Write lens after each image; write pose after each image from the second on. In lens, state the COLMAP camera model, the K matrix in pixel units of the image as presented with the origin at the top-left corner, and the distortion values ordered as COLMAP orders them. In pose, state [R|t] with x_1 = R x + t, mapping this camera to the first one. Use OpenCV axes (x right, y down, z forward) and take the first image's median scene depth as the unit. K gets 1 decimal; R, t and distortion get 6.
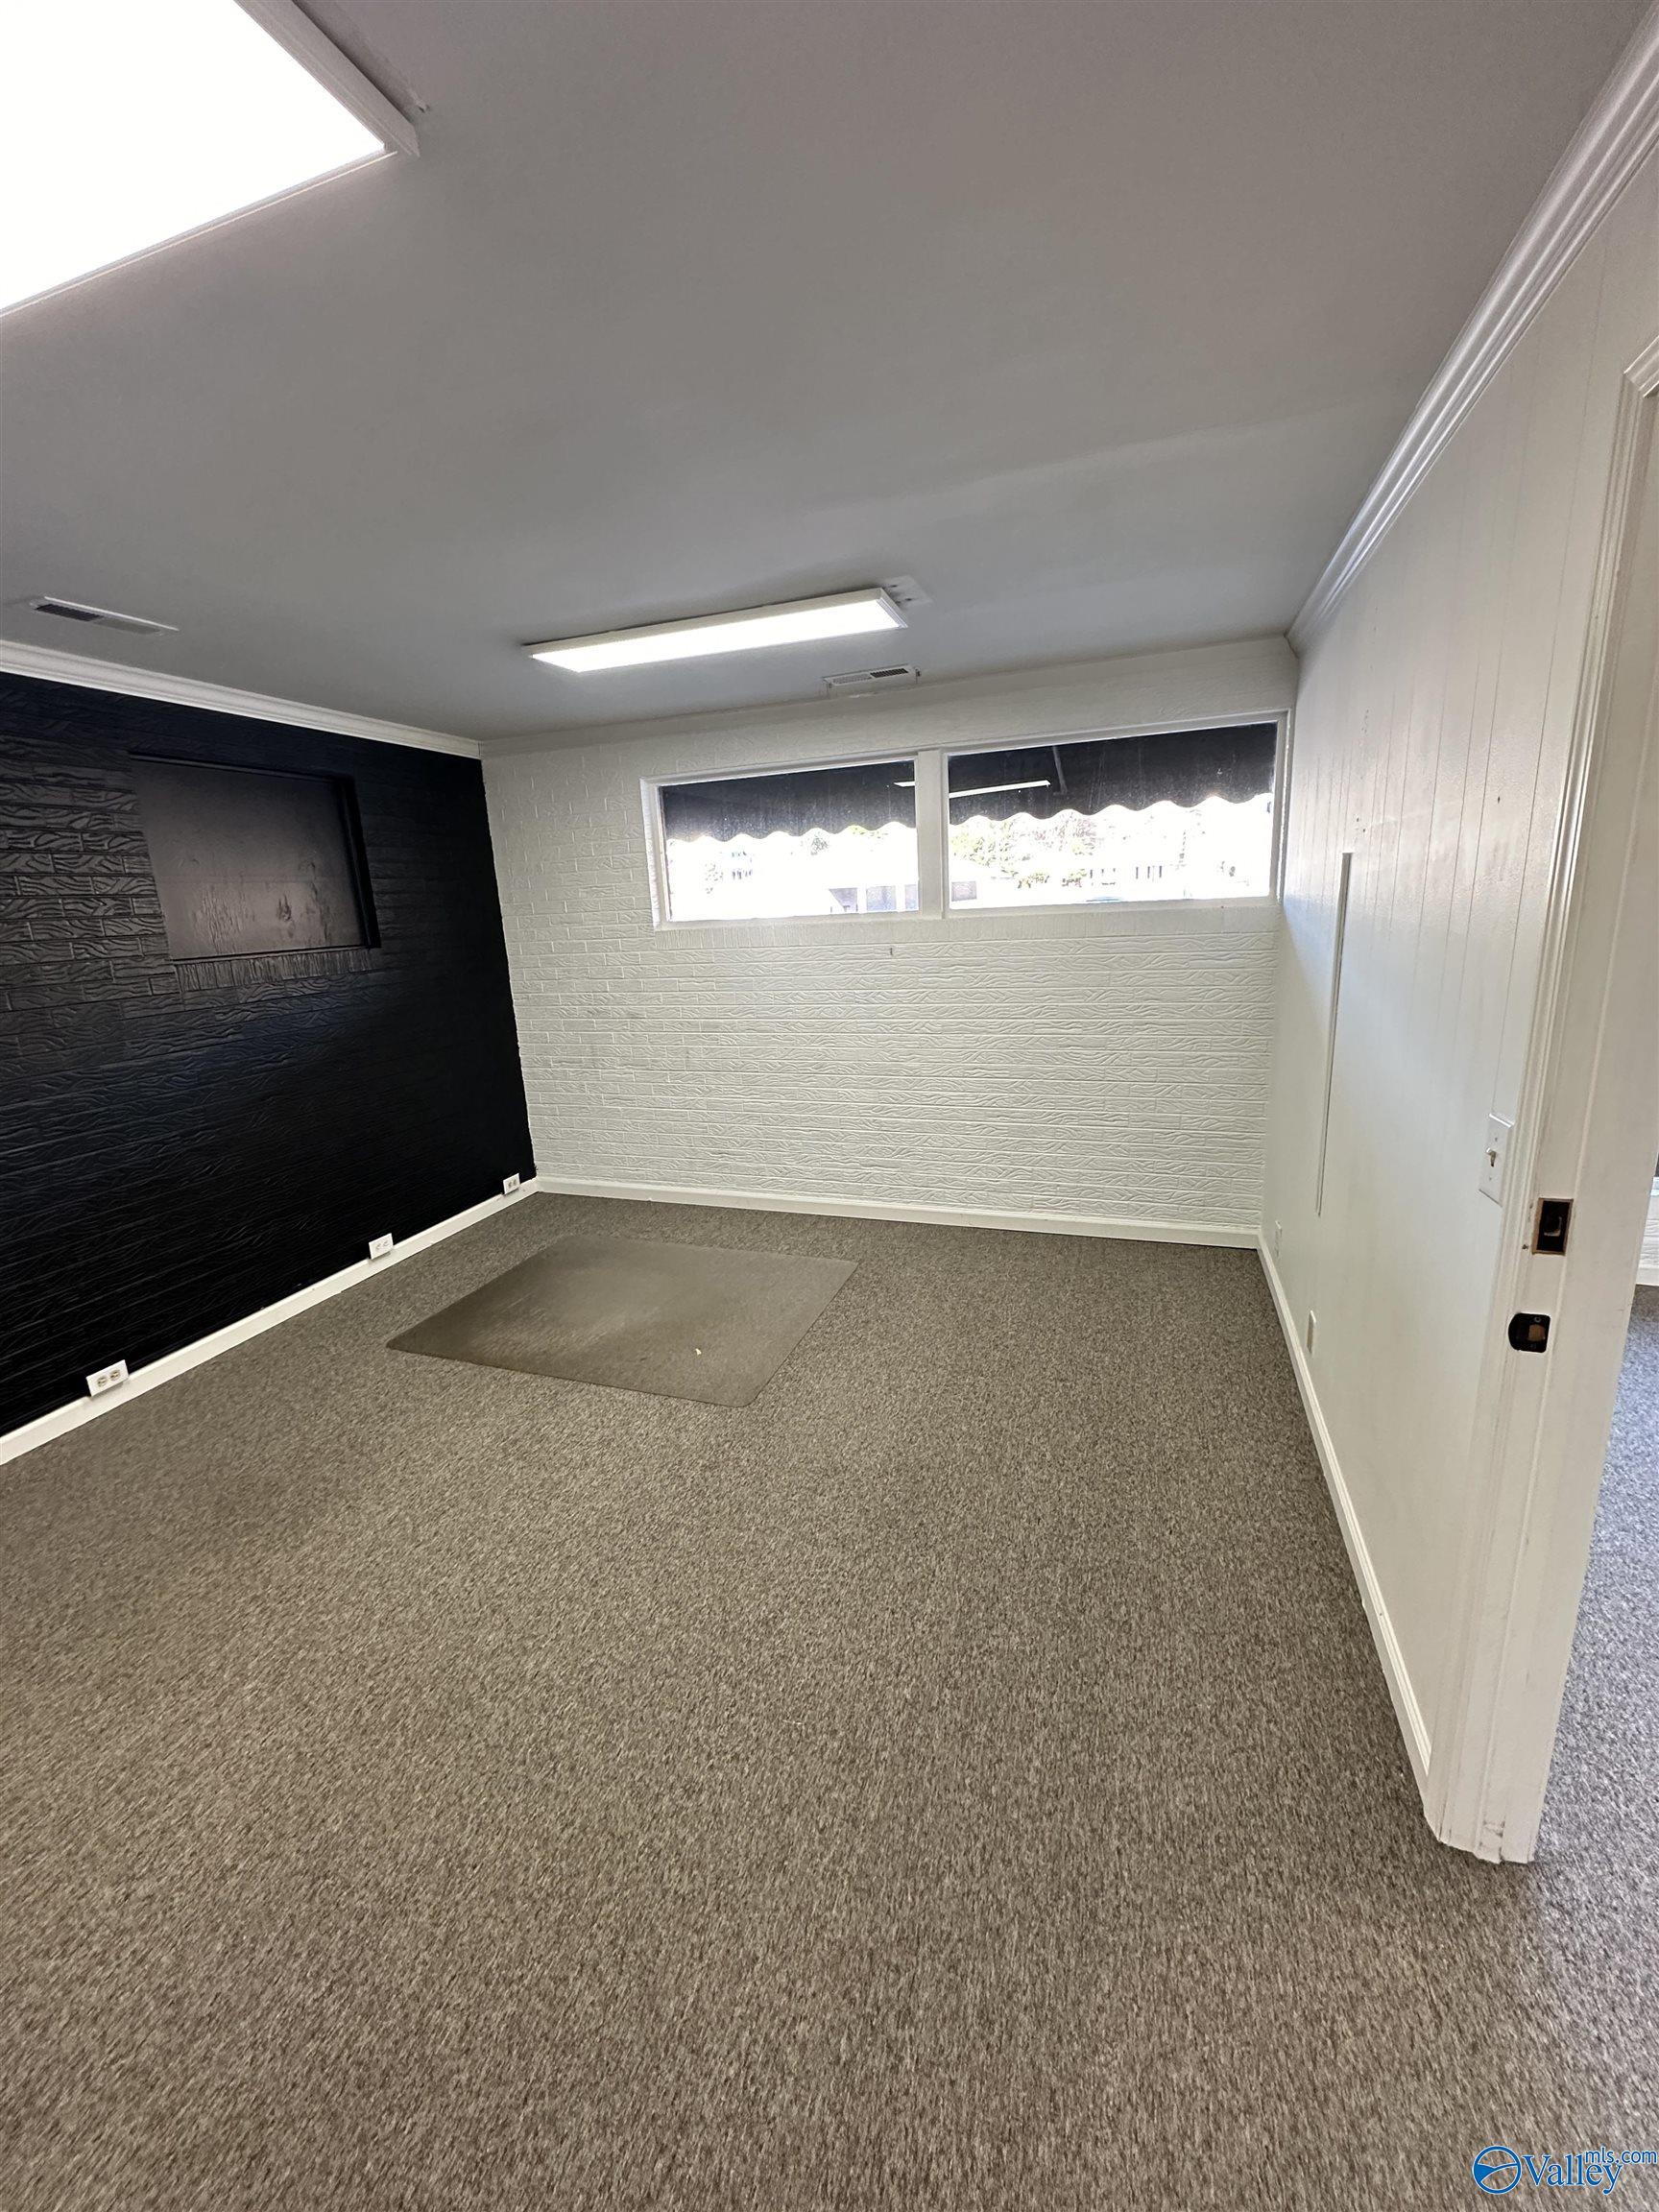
lens RADIAL K [[888.6, 0, 833.5], [0, 888.6, 1104.3], [0, 0, 1]] dist [-0.000071, 0.000424]
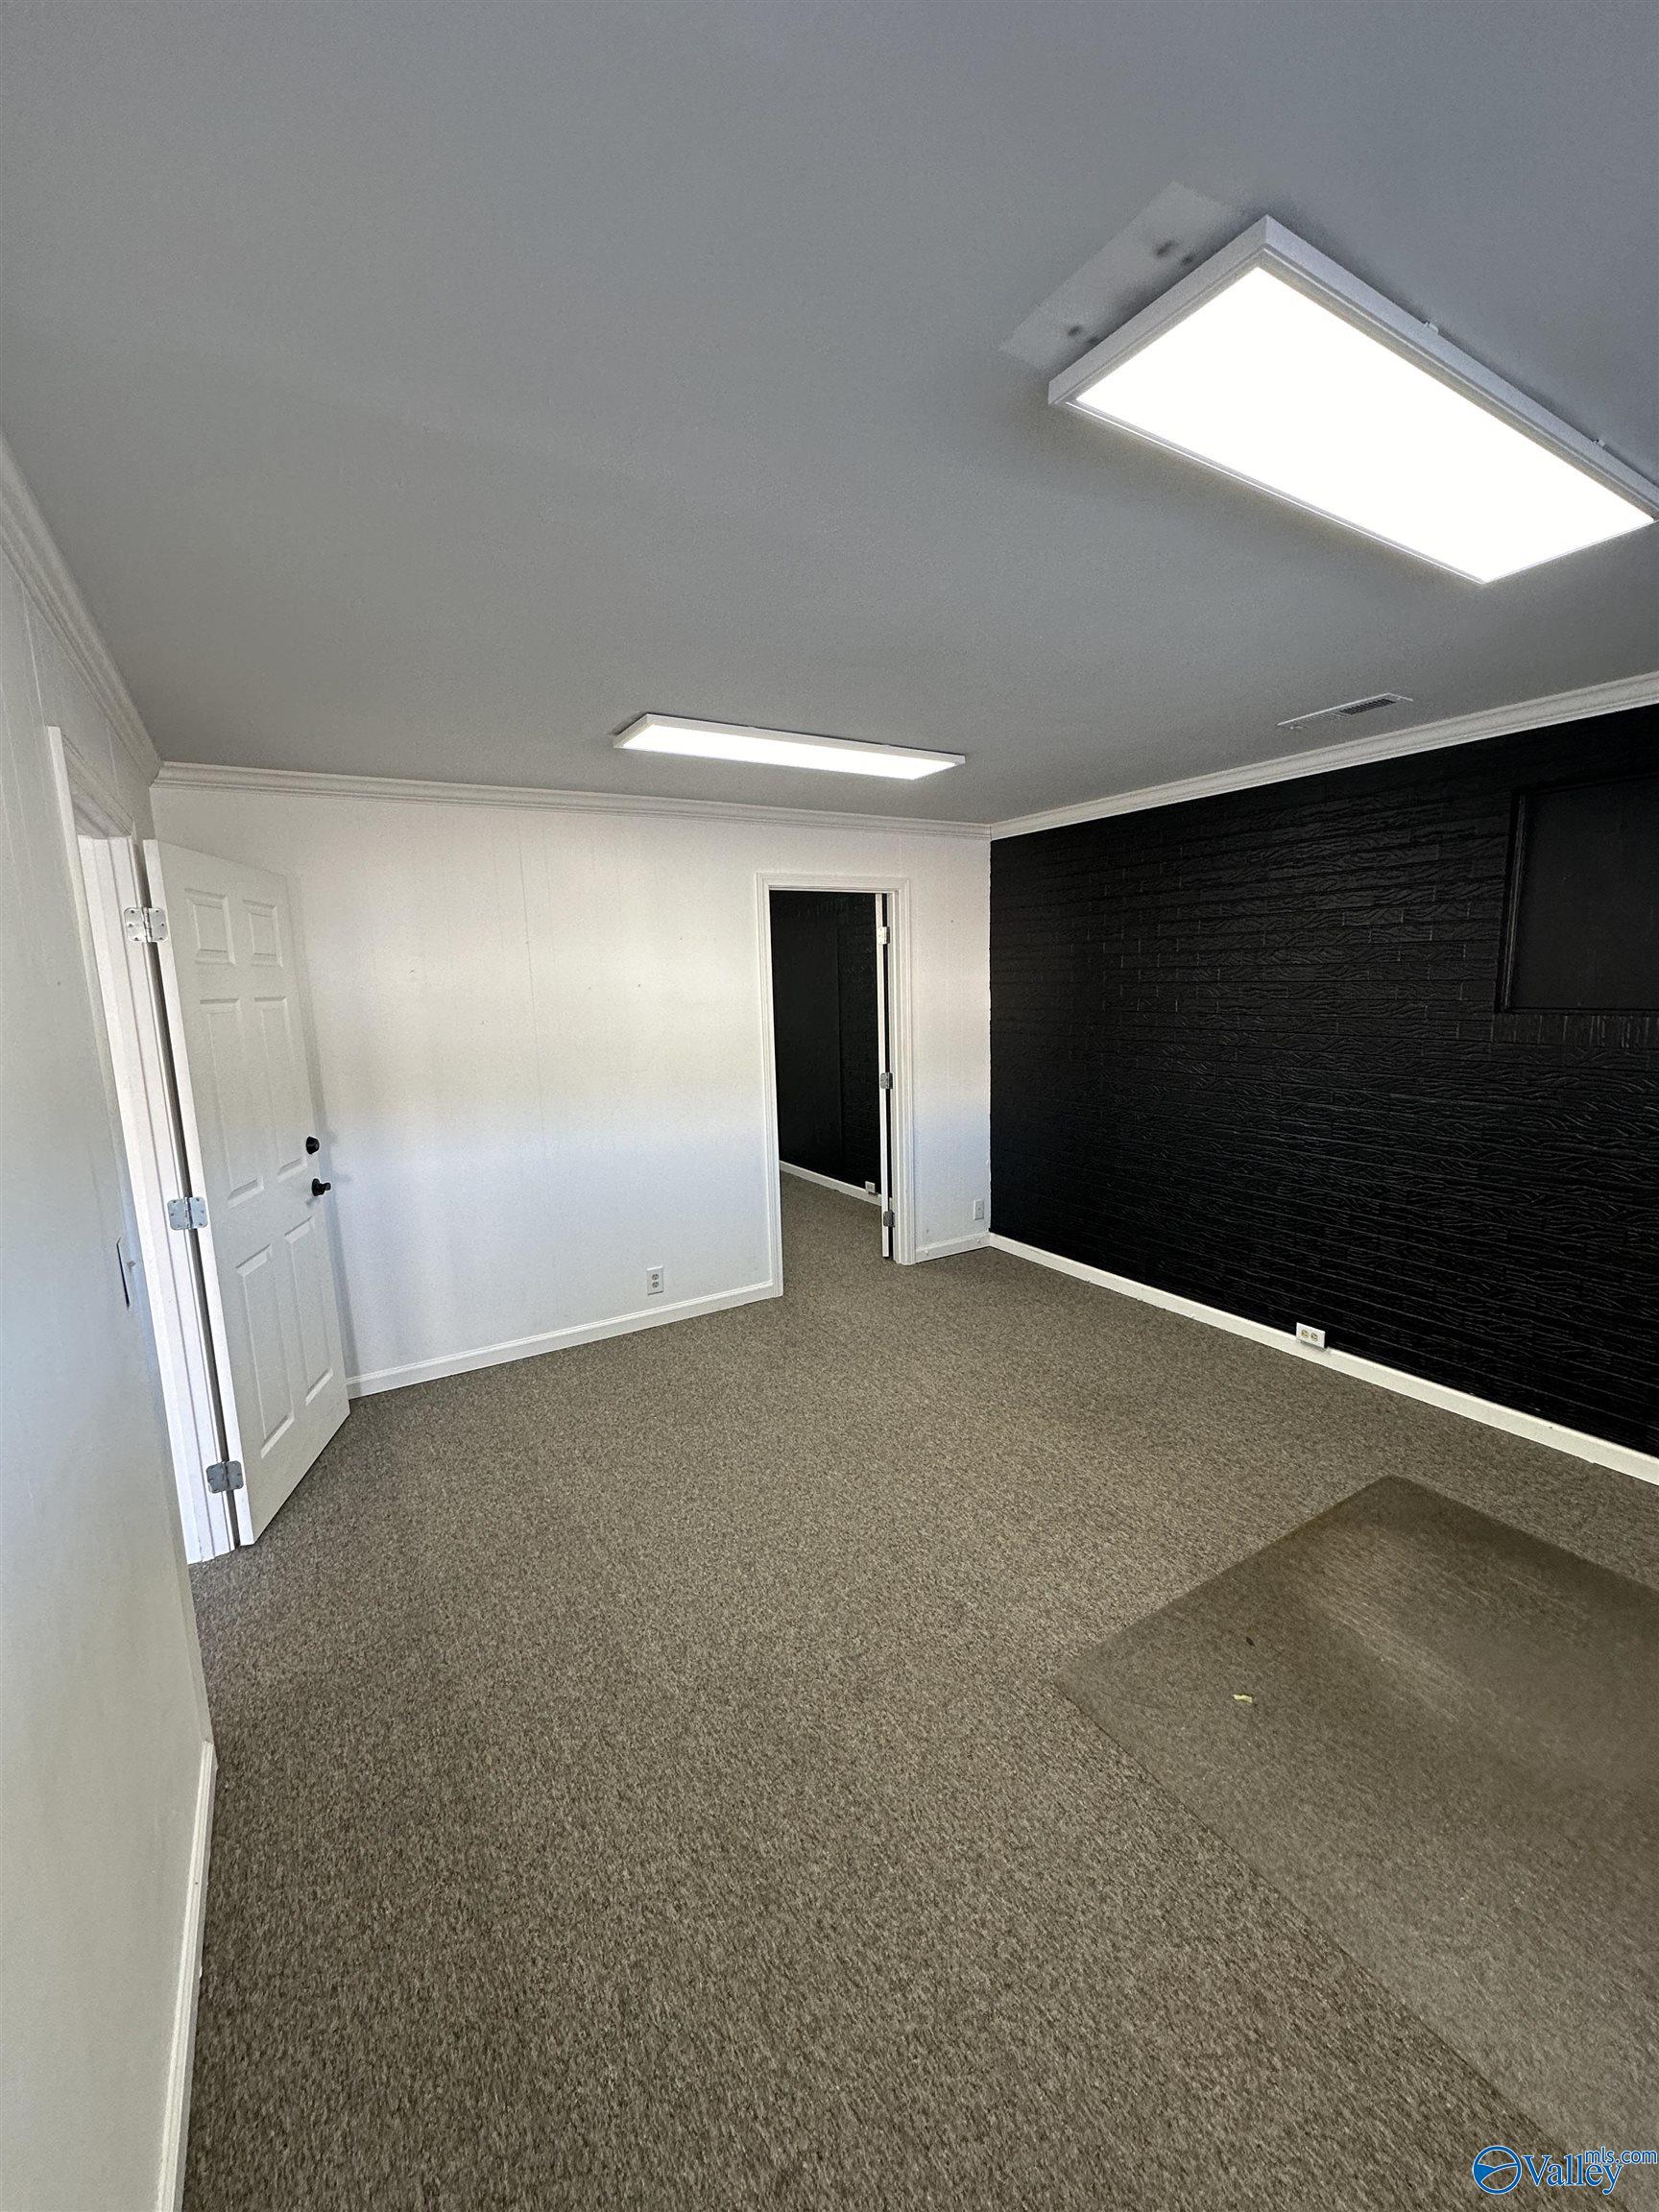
lens RADIAL K [[888.6, 0, 835.2], [0, 888.6, 1116.0], [0, 0, 1]] dist [-0.000071, 0.000424]
pose [[-0.629809, 0.192371, -0.752552, 0.482758], [-0.117995, 0.933908, 0.337479, -0.325211], [0.767736, 0.301345, -0.565485, 1.149581]]
